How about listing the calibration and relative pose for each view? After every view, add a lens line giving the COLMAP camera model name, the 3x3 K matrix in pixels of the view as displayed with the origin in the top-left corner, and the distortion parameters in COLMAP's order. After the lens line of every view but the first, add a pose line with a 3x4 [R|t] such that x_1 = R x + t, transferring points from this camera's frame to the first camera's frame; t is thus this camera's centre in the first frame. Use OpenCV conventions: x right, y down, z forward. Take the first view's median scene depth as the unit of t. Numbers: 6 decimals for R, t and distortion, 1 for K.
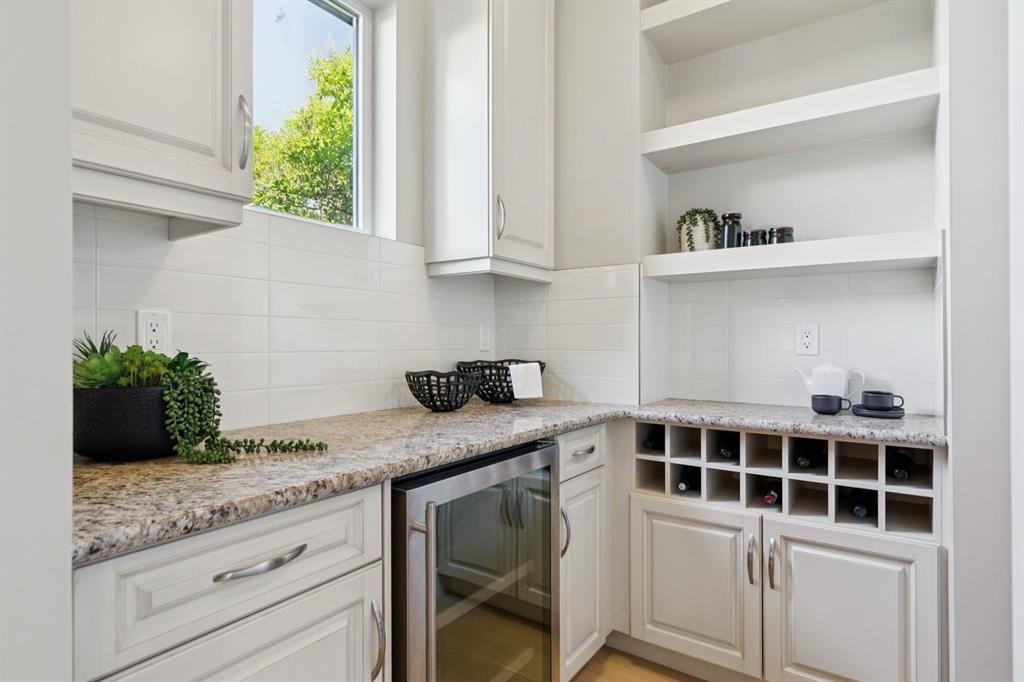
lens RADIAL K [[556.9, 0, 507.3], [0, 556.9, 341.4], [0, 0, 1]] dist [0.007860, 0.001255]
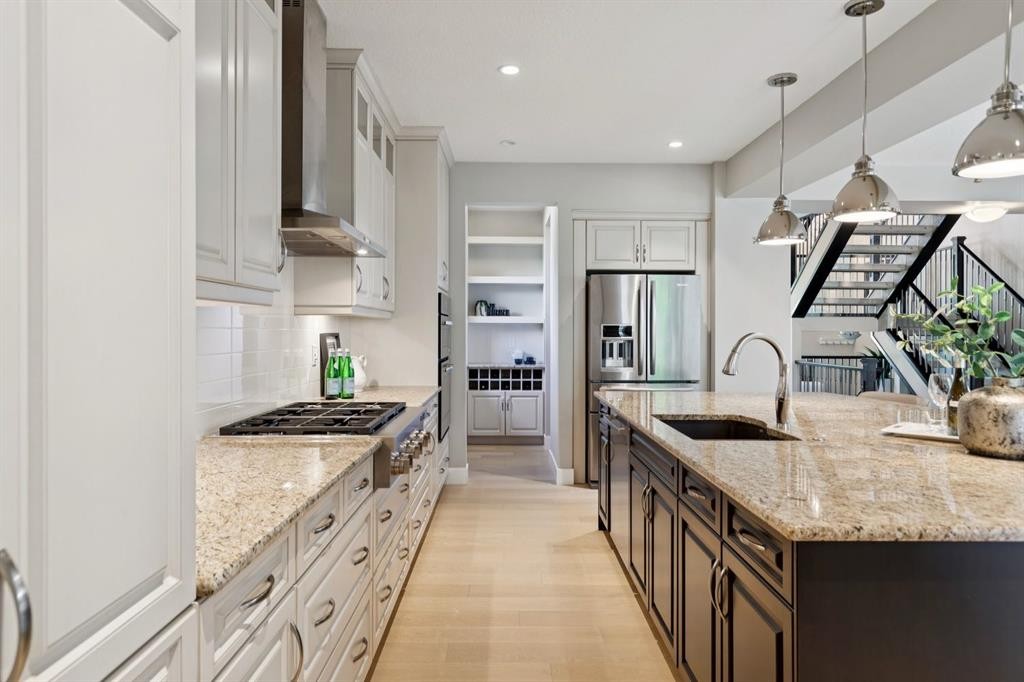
lens RADIAL K [[556.9, 0, 506.3], [0, 556.9, 336.6], [0, 0, 1]] dist [0.007860, 0.001255]
pose [[0.824747, -0.005930, 0.565471, -1.558676], [-0.001037, 0.999927, 0.011998, -0.090463], [-0.565501, -0.010482, 0.824681, -1.958677]]
